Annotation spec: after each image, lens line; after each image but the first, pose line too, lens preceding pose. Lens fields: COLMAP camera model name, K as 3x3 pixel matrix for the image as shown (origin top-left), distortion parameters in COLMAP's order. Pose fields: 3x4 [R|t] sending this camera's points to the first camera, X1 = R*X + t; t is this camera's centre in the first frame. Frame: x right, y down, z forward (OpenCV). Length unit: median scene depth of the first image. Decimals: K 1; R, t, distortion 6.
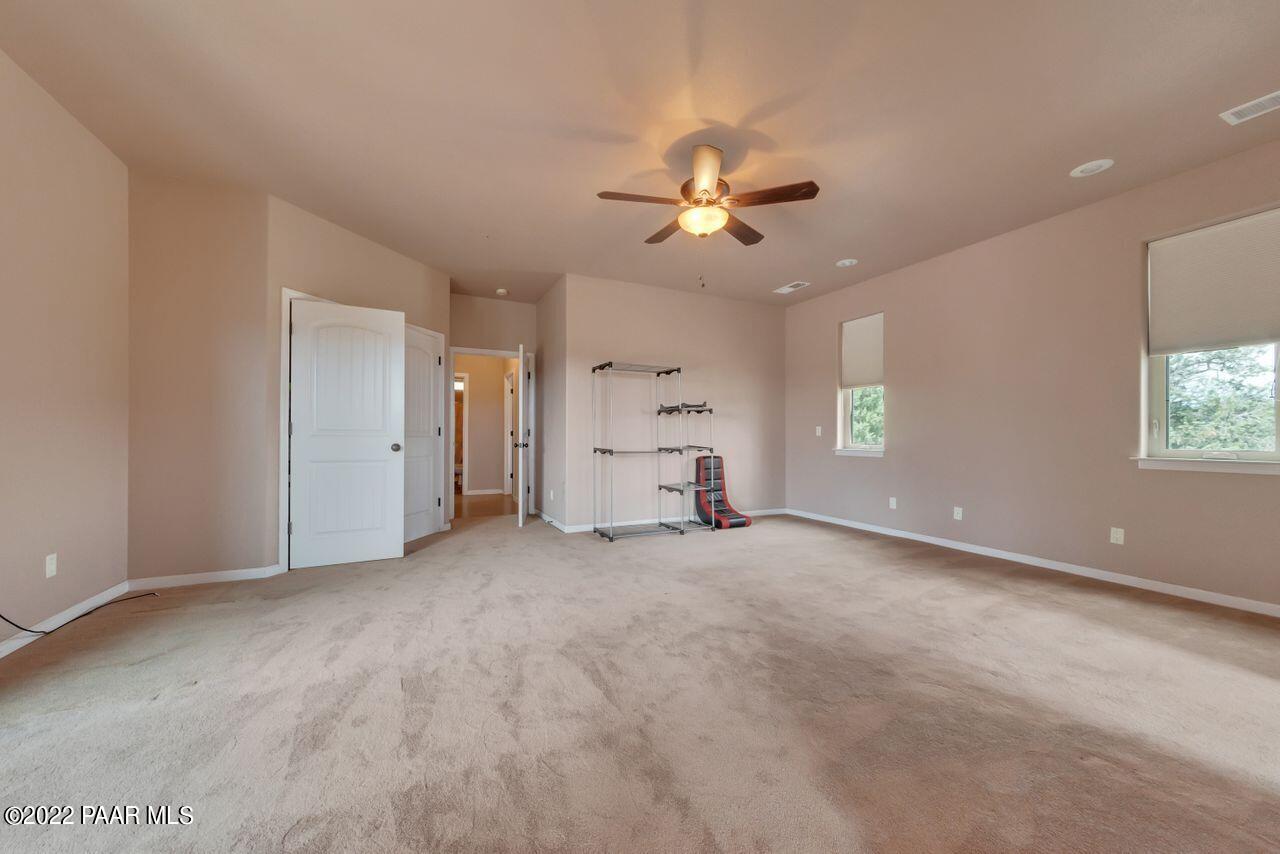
lens RADIAL K [[453.6, 0, 648.9], [0, 453.6, 431.4], [0, 0, 1]] dist [0.000659, 0.000002]
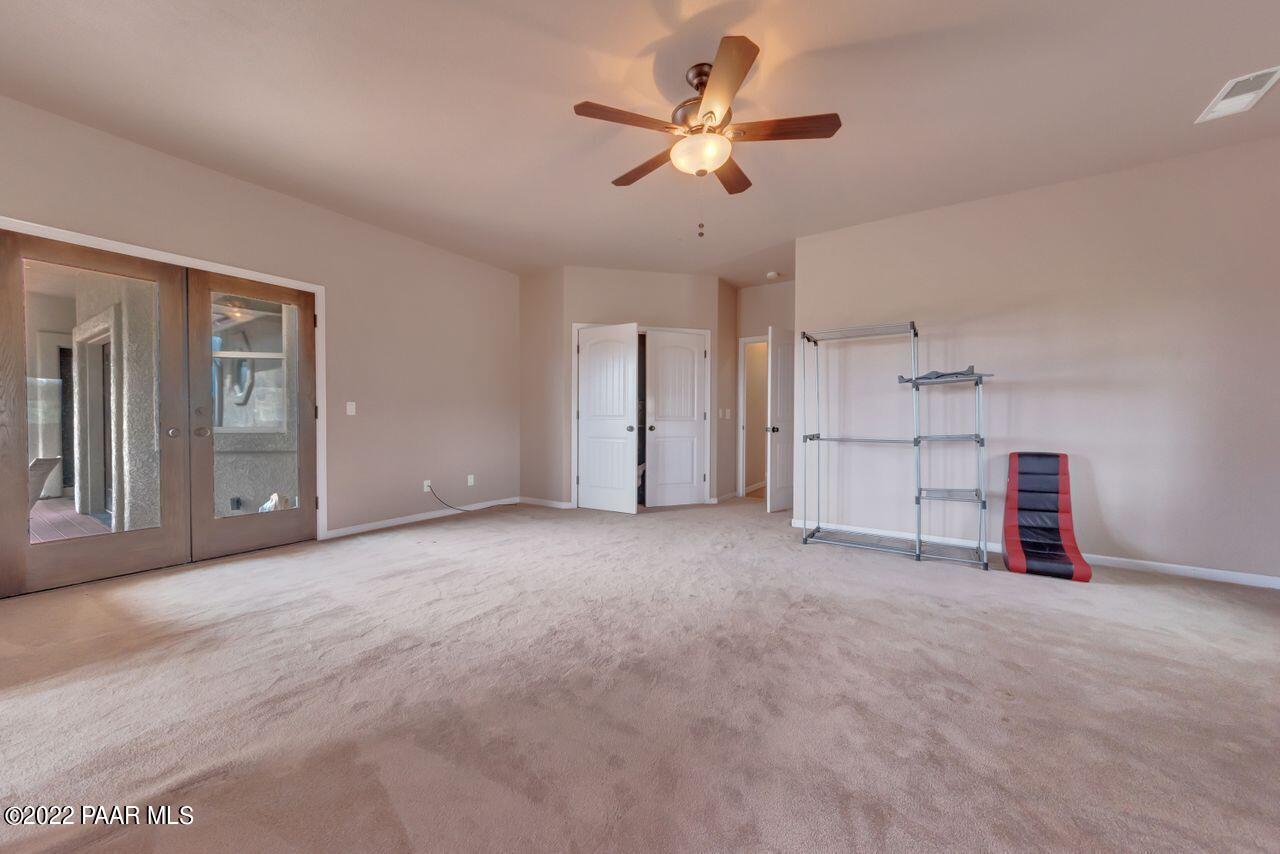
lens RADIAL K [[453.6, 0, 648.9], [0, 453.6, 431.4], [0, 0, 1]] dist [0.000659, 0.000002]
pose [[0.531274, 0.018712, -0.846993, 0.628919], [0.007574, 0.999611, 0.026835, 0.009057], [0.847166, -0.020672, 0.530926, 0.393206]]
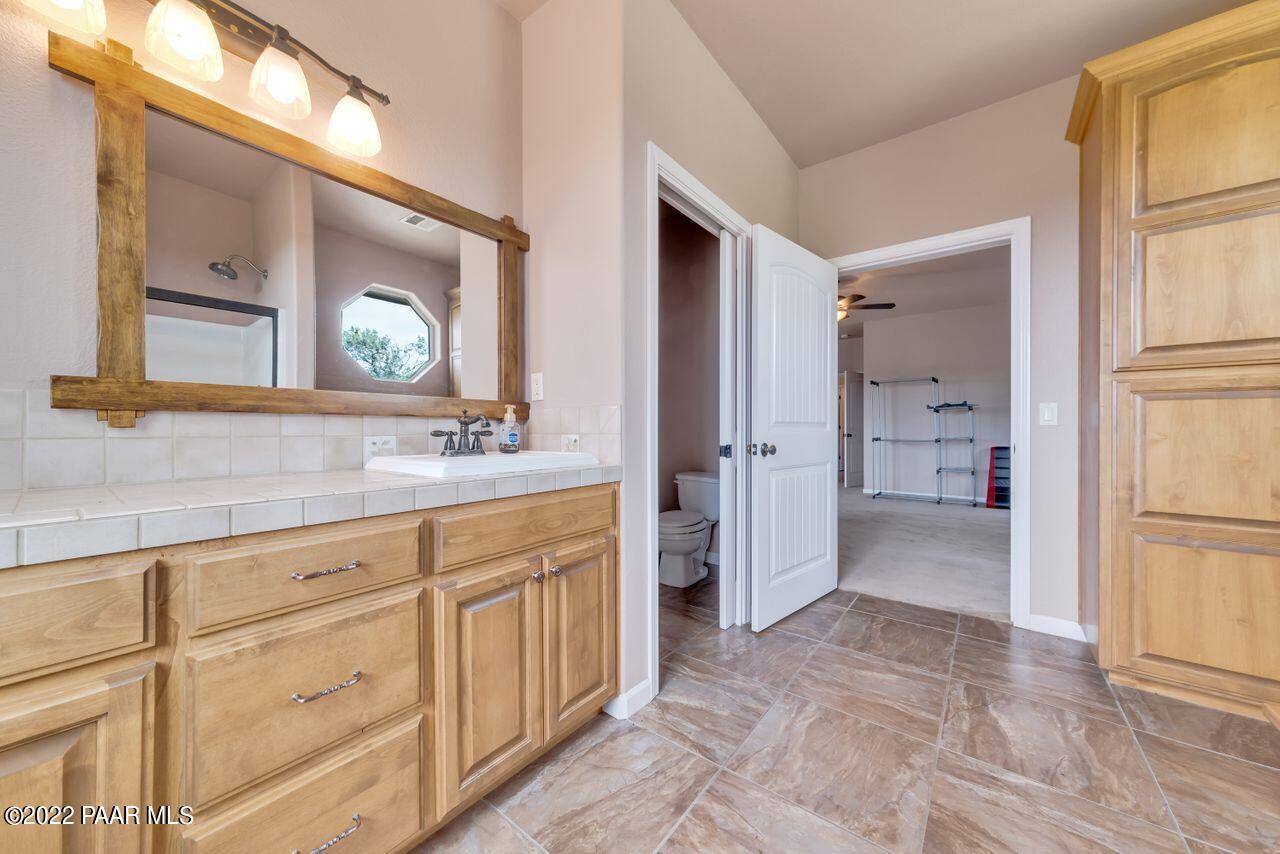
lens RADIAL K [[453.6, 0, 648.9], [0, 453.6, 431.4], [0, 0, 1]] dist [0.000659, 0.000002]
pose [[0.444972, 0.001728, -0.895543, 1.211556], [0.013612, 0.999870, 0.008692, -0.008379], [0.895441, -0.016058, 0.444891, -0.420585]]
